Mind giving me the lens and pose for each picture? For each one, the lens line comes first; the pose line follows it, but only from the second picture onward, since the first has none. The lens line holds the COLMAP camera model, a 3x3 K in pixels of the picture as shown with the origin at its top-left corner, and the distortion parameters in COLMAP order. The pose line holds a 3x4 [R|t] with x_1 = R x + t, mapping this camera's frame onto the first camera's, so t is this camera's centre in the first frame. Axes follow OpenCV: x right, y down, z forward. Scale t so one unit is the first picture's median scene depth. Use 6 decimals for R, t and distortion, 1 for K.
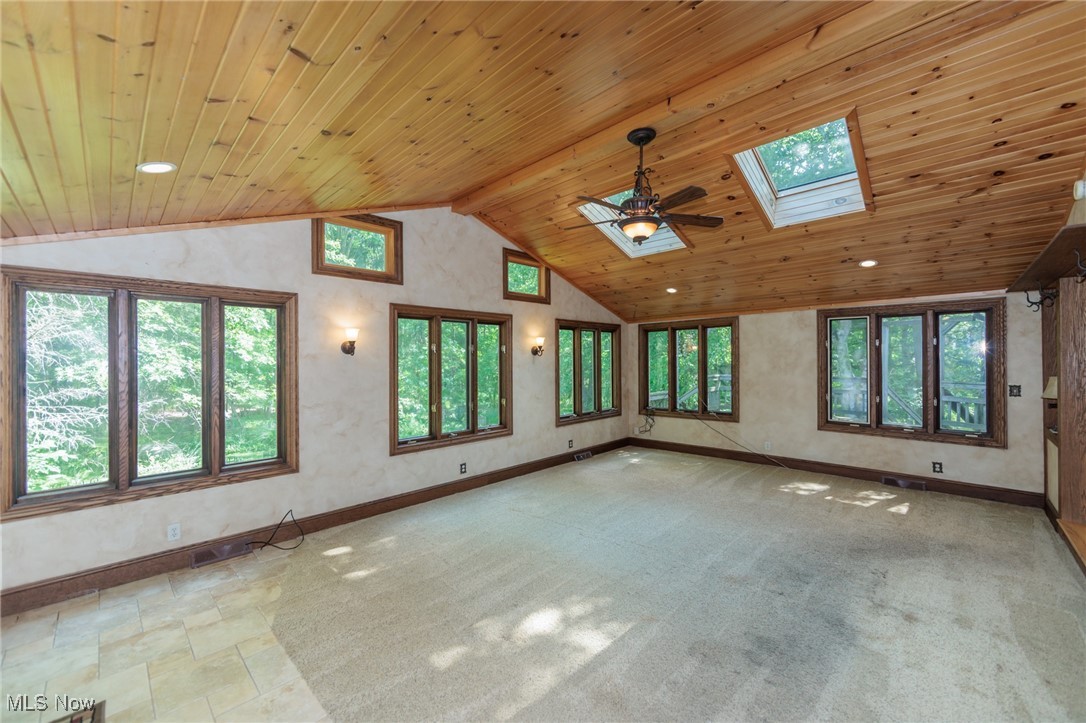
lens RADIAL K [[428.9, 0, 541.4], [0, 428.9, 358.2], [0, 0, 1]] dist [-0.000442, -0.000086]
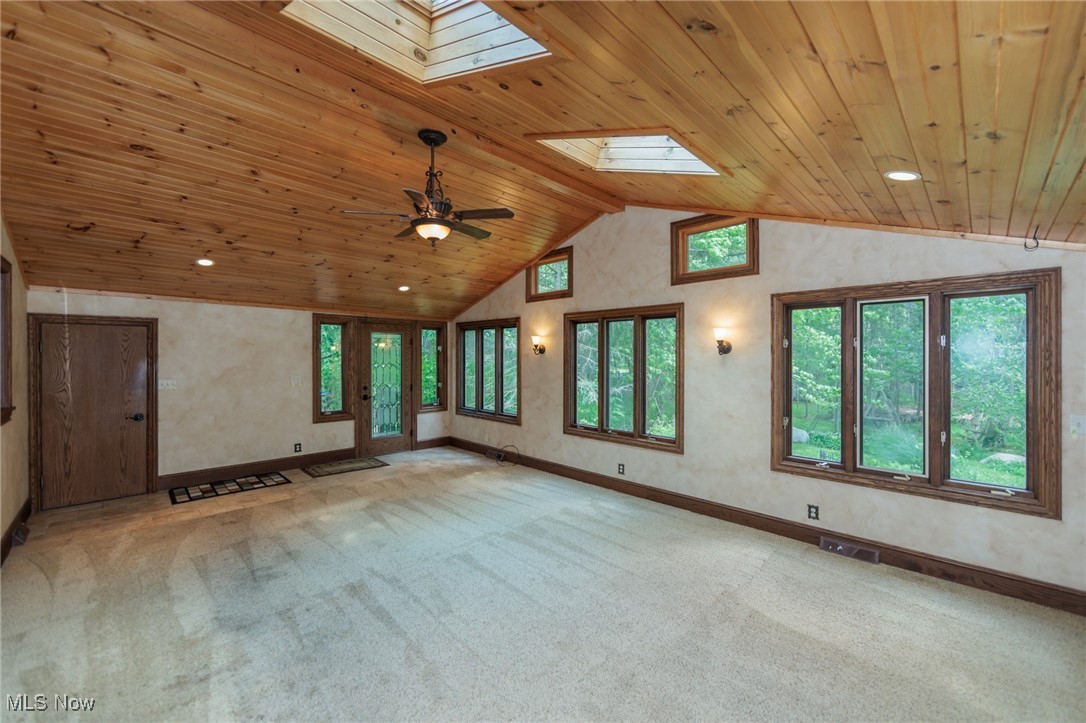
lens RADIAL K [[428.9, 0, 541.5], [0, 428.9, 358.6], [0, 0, 1]] dist [-0.000442, -0.000086]
pose [[-0.019965, 0.007105, -0.999775, 0.790261], [-0.004780, 0.999963, 0.007202, -0.002791], [0.999789, 0.004923, -0.019930, 0.820465]]
